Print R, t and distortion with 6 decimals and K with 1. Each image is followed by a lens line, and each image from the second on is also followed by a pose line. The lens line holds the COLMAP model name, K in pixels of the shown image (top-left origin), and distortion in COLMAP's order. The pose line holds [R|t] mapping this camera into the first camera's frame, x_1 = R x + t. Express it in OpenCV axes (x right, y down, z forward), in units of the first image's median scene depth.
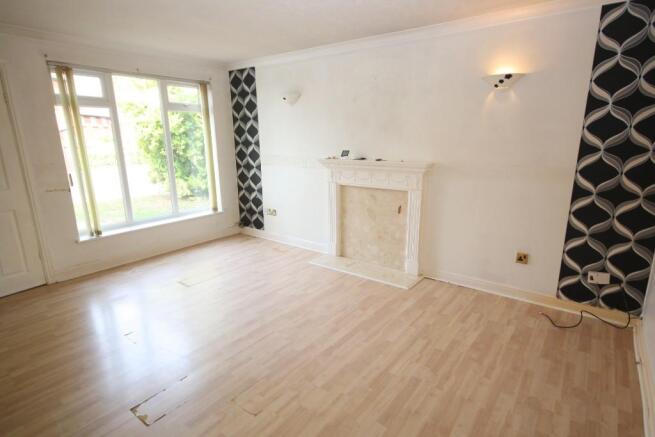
lens RADIAL K [[339.9, 0, 331.5], [0, 339.9, 221.8], [0, 0, 1]] dist [-0.007989, -0.000195]
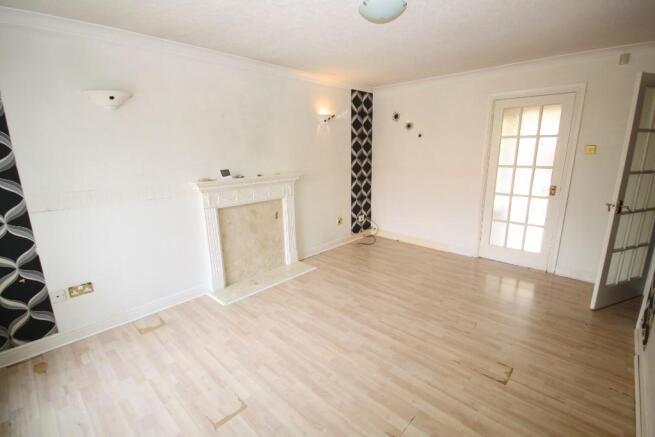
lens RADIAL K [[303.8, 0, 330.6], [0, 303.8, 215.7], [0, 0, 1]] dist [0.000003, -0.000689]
pose [[0.130598, -0.217110, 0.967371, -0.873267], [0.255897, 0.950048, 0.178676, -0.193575], [-0.957842, 0.224212, 0.179633, 0.699533]]
